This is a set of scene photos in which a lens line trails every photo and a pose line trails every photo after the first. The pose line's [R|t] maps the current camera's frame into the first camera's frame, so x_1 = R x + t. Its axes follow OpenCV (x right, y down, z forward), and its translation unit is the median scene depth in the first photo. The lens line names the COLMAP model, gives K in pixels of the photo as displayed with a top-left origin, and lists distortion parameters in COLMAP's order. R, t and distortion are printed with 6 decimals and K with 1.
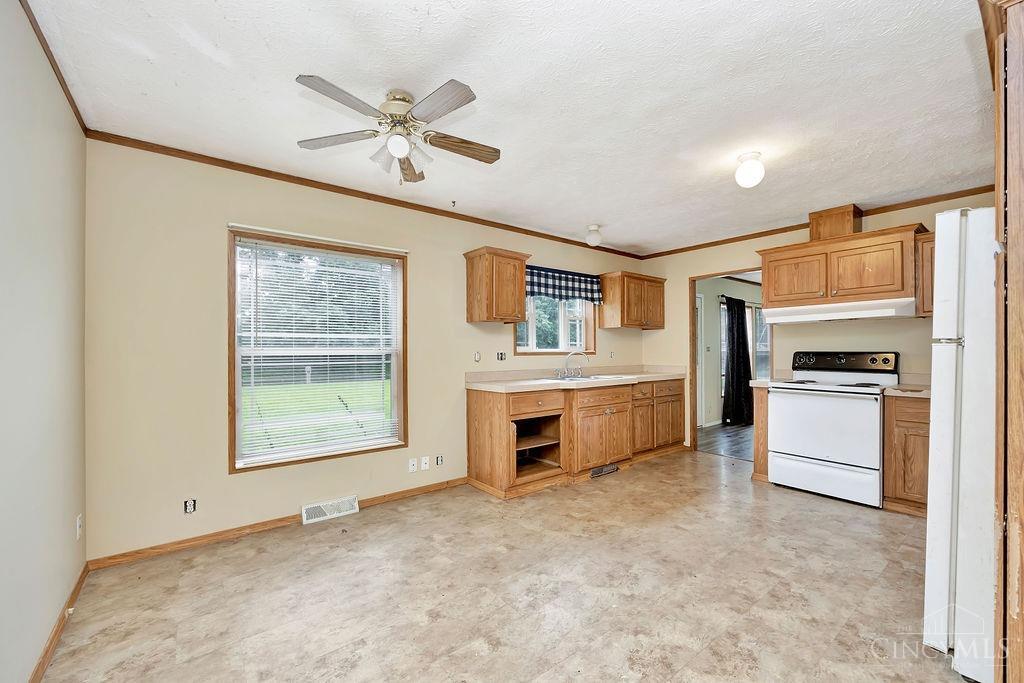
lens RADIAL K [[397.8, 0, 508.1], [0, 397.8, 346.3], [0, 0, 1]] dist [-0.001733, 0.000041]
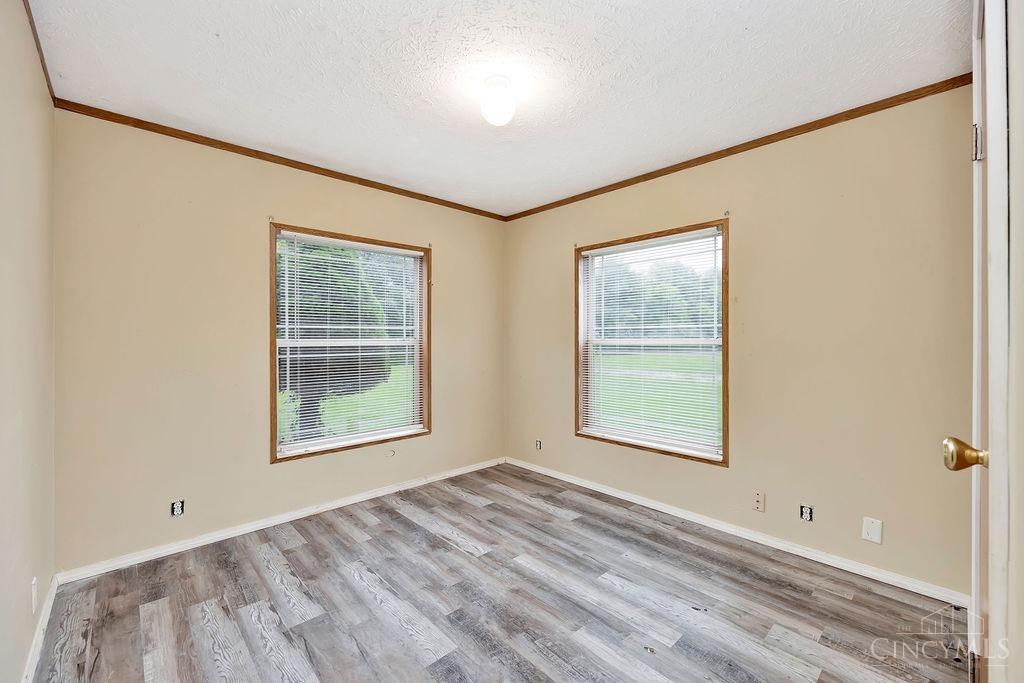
lens RADIAL K [[423.0, 0, 517.8], [0, 423.0, 342.7], [0, 0, 1]] dist [0.001581, -0.000118]
pose [[0.992574, -0.007695, 0.121395, -0.193498], [0.005728, 0.999847, 0.016540, -0.002416], [-0.121504, -0.015722, 0.992466, -0.138117]]
